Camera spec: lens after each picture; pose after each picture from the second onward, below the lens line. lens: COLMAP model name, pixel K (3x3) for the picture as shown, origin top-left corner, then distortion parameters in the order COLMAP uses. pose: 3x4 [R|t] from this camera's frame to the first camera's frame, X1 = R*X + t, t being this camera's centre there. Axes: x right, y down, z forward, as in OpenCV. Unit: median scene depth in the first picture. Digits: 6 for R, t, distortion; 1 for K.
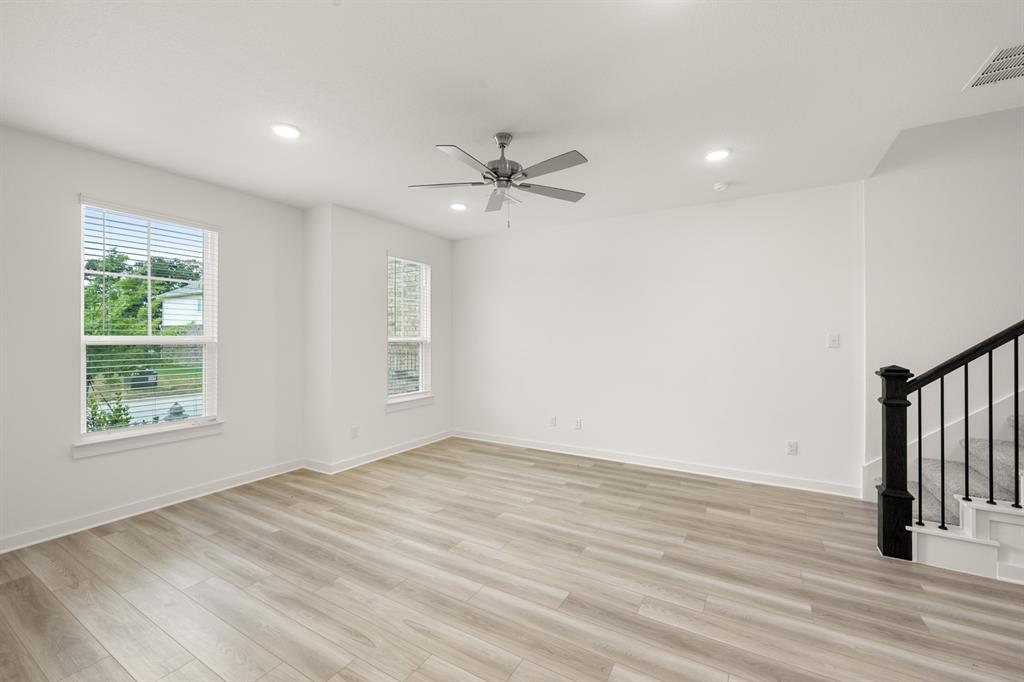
lens RADIAL K [[420.2, 0, 514.3], [0, 420.2, 338.8], [0, 0, 1]] dist [-0.000807, 0.001036]
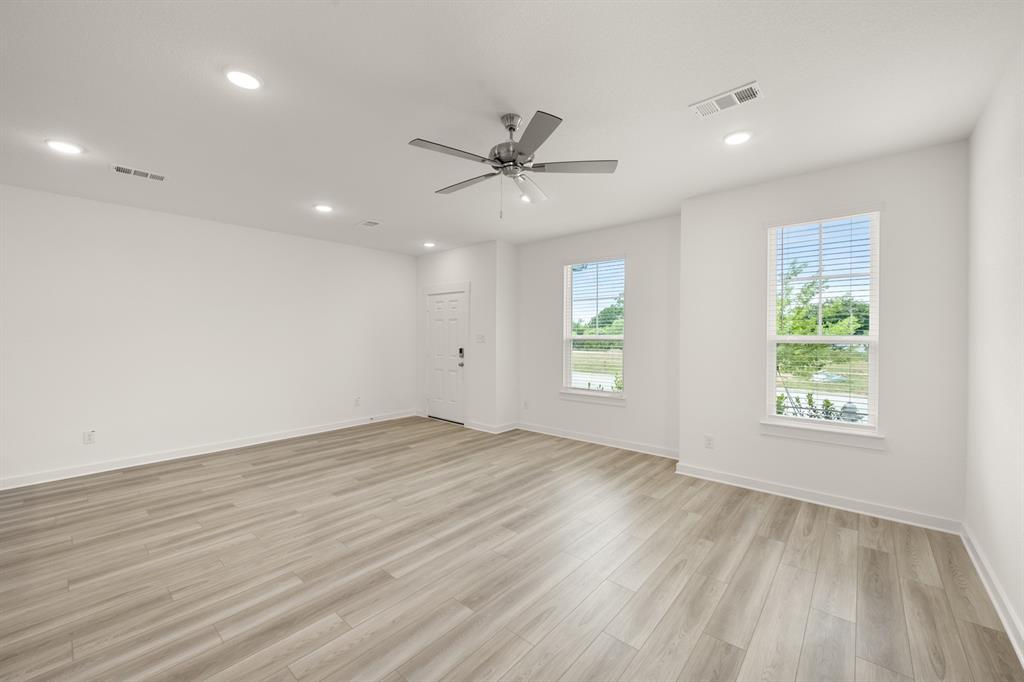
lens RADIAL K [[402.7, 0, 513.2], [0, 402.7, 340.4], [0, 0, 1]] dist [0.002529, -0.000431]
pose [[-0.182987, 0.010433, -0.983060, 0.799434], [-0.001048, 0.999941, 0.010807, -0.003033], [0.983115, 0.003008, -0.182965, 1.103127]]
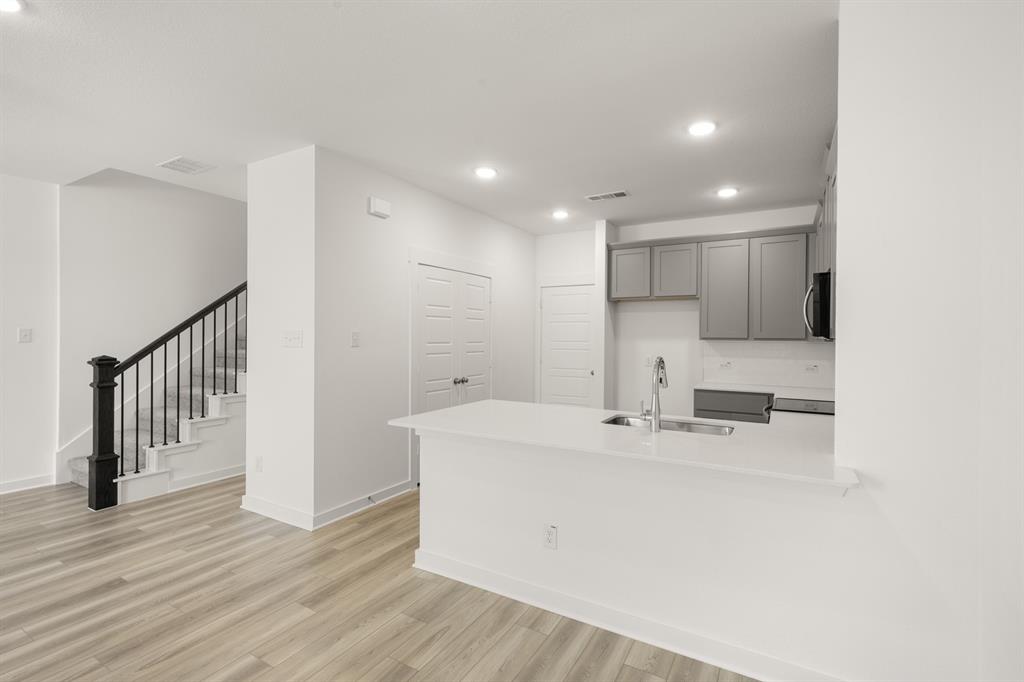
lens RADIAL K [[466.8, 0, 515.0], [0, 466.8, 338.1], [0, 0, 1]] dist [0.002744, 0.000237]
pose [[-0.009410, -0.002921, 0.999951, -0.439661], [-0.009052, 0.999955, 0.002836, -0.003060], [-0.999915, -0.009025, -0.009436, -0.183228]]
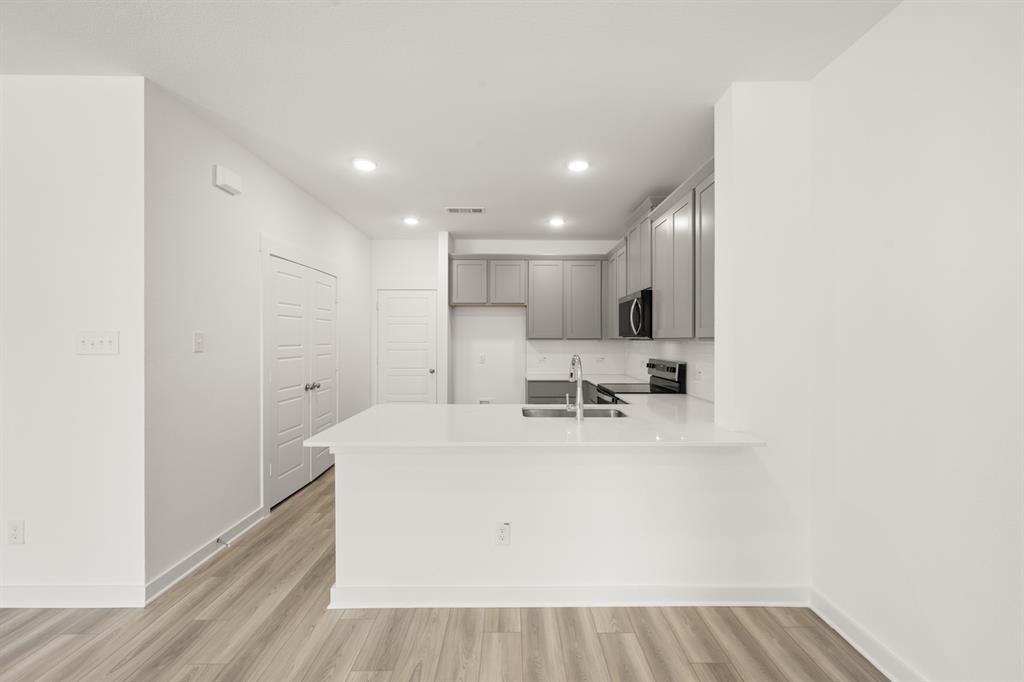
lens RADIAL K [[402.7, 0, 513.3], [0, 402.7, 338.7], [0, 0, 1]] dist [0.002529, -0.000431]
pose [[-0.512653, -0.000686, 0.858595, -0.256979], [-0.002979, 0.999995, -0.000980, -0.001668], [-0.858590, -0.003060, -0.512653, 0.088834]]
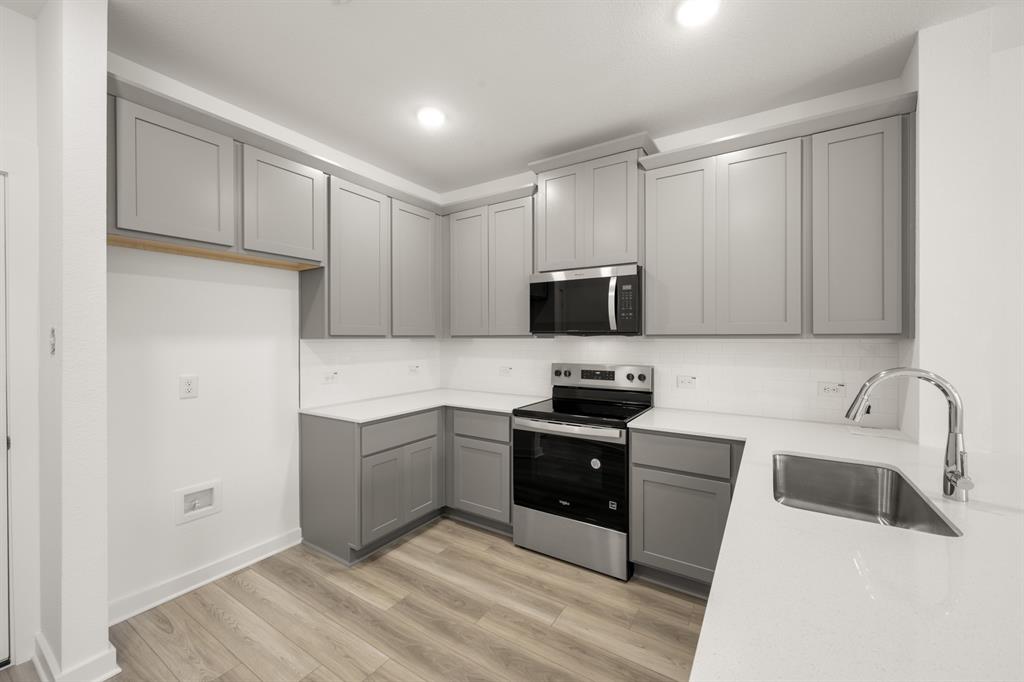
lens RADIAL K [[402.7, 0, 511.9], [0, 402.7, 338.4], [0, 0, 1]] dist [0.002529, -0.000431]
pose [[-0.999307, 0.000911, 0.037223, 0.781020], [0.001035, 0.999994, 0.003324, -0.001744], [-0.037220, 0.003360, -0.999301, -0.022537]]
